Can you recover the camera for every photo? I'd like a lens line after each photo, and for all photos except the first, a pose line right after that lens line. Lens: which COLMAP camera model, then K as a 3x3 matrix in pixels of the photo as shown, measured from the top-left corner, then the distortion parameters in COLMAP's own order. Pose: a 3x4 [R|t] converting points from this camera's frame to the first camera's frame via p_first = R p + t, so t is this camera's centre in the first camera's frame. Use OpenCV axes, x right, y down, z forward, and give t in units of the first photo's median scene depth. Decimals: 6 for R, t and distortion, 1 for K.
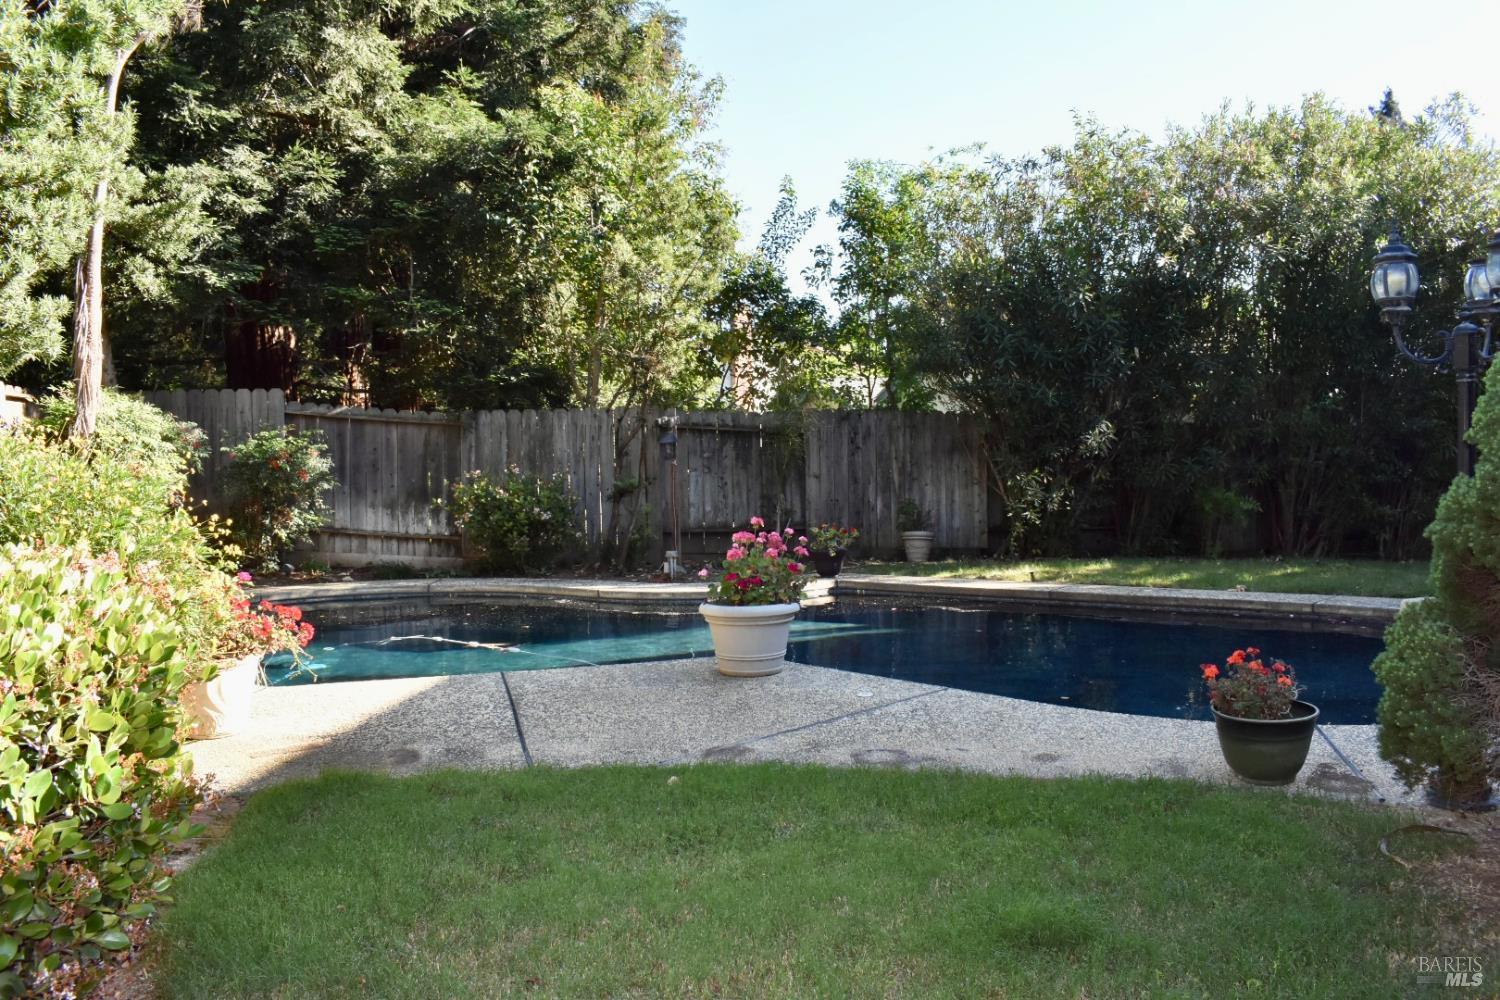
lens RADIAL K [[1191.3, 0, 750.0], [0, 1191.3, 500.0], [0, 0, 1]] dist [-0.095624, -0.005402]
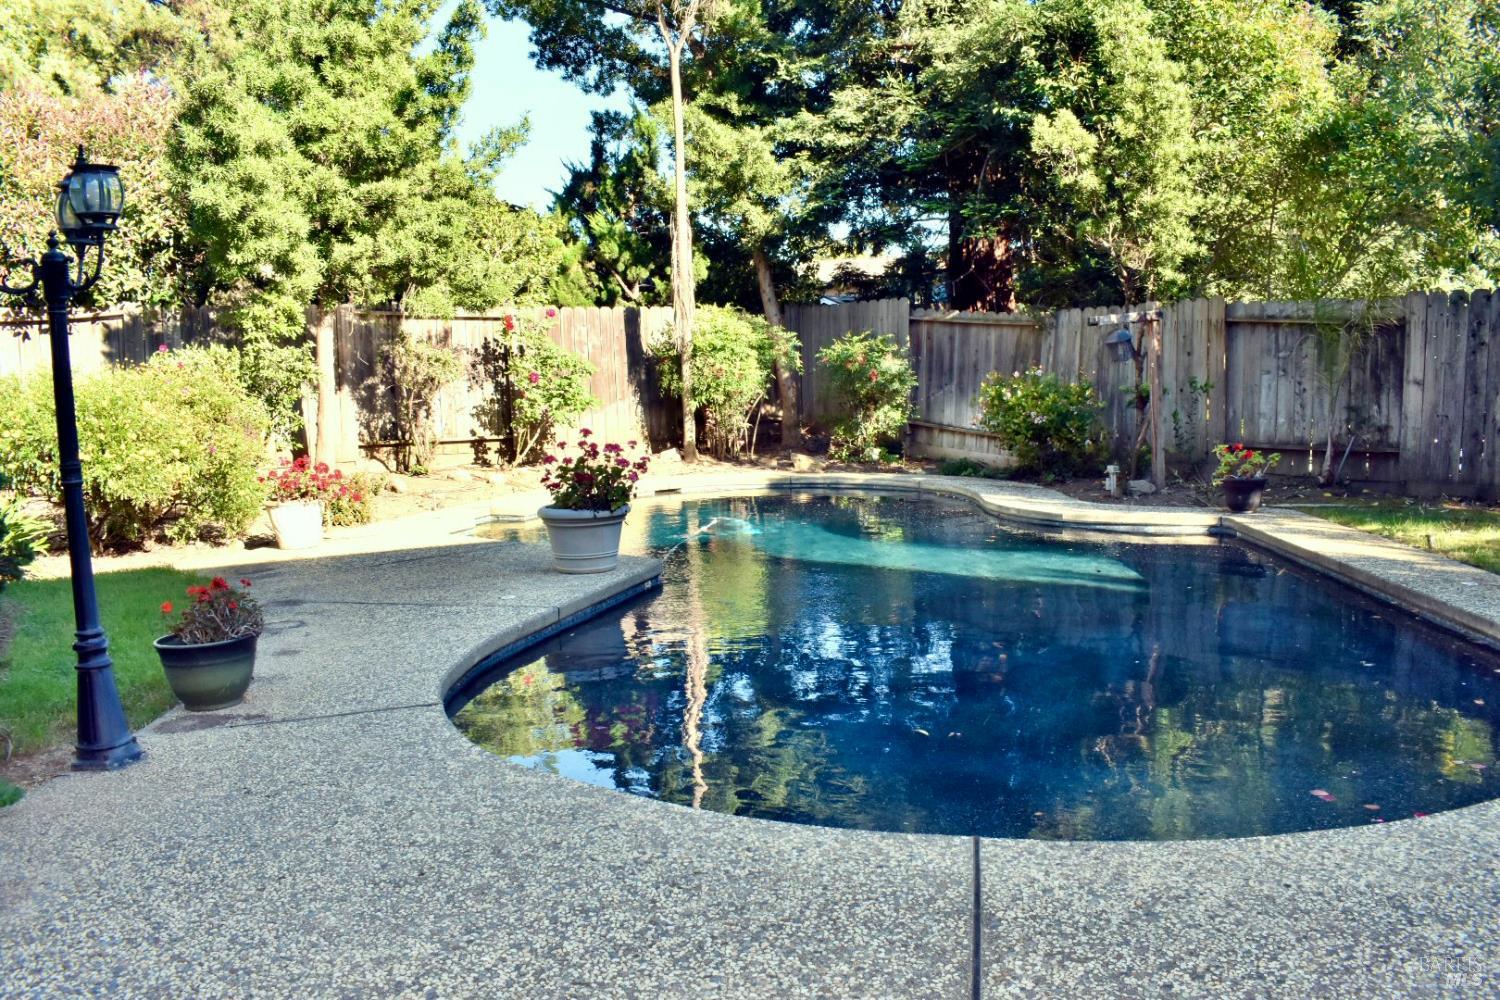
lens RADIAL K [[1191.3, 0, 750.0], [0, 1191.3, 500.0], [0, 0, 1]] dist [-0.095624, -0.005402]
pose [[0.476773, 0.096356, -0.873729, 0.559936], [-0.012342, 0.994610, 0.102952, -0.018254], [0.878940, -0.038301, 0.475392, 0.340194]]
